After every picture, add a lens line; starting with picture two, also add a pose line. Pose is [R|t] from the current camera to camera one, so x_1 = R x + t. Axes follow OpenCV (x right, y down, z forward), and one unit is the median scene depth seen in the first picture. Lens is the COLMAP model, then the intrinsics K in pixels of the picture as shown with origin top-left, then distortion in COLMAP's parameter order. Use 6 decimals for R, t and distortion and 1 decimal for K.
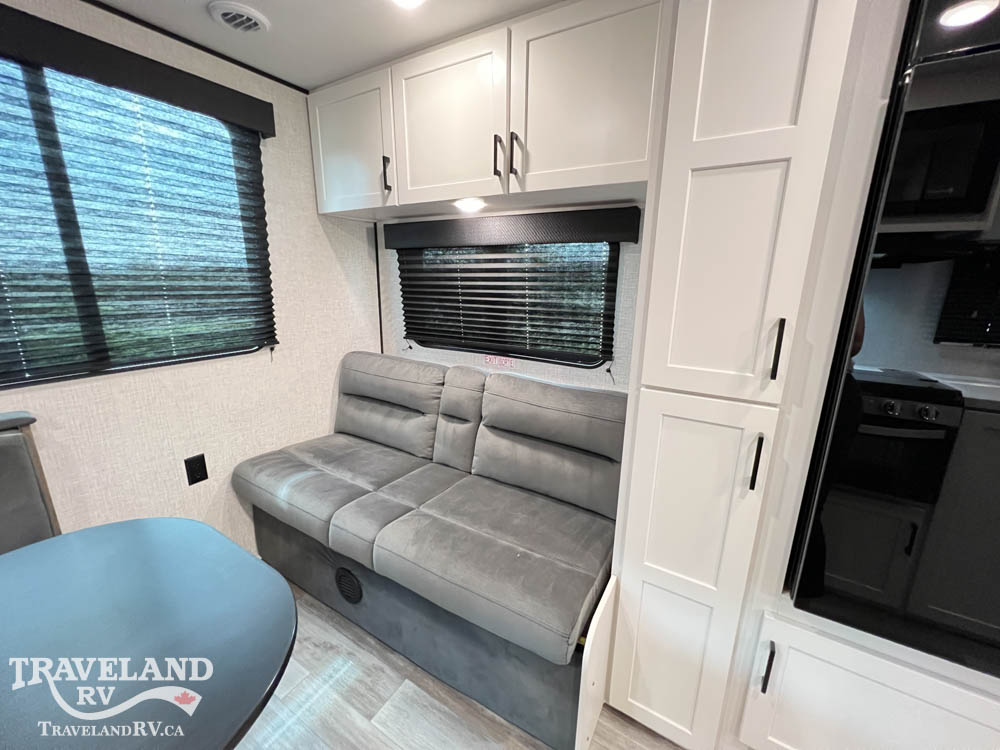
lens RADIAL K [[398.7, 0, 497.7], [0, 398.7, 373.8], [0, 0, 1]] dist [-0.000336, 0.000230]
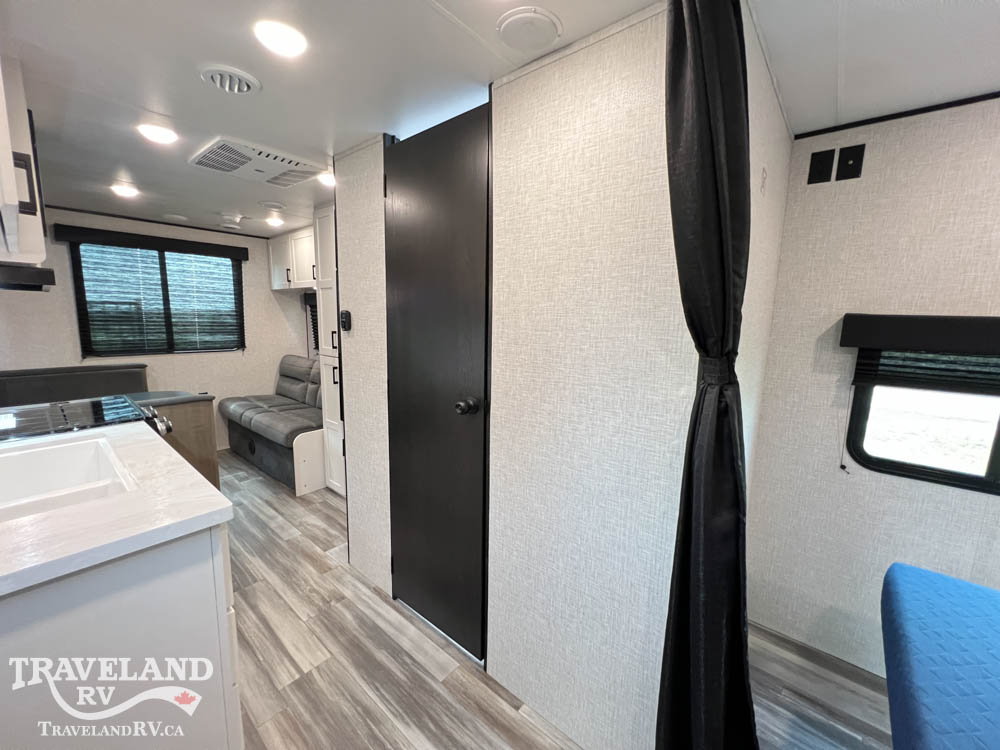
lens RADIAL K [[398.7, 0, 498.9], [0, 398.7, 373.8], [0, 0, 1]] dist [-0.000336, 0.000230]
pose [[0.987877, 0.027635, -0.152758, 1.369893], [-0.042830, 0.994354, -0.097090, 0.259785], [0.149213, 0.102456, 0.983483, -1.107657]]
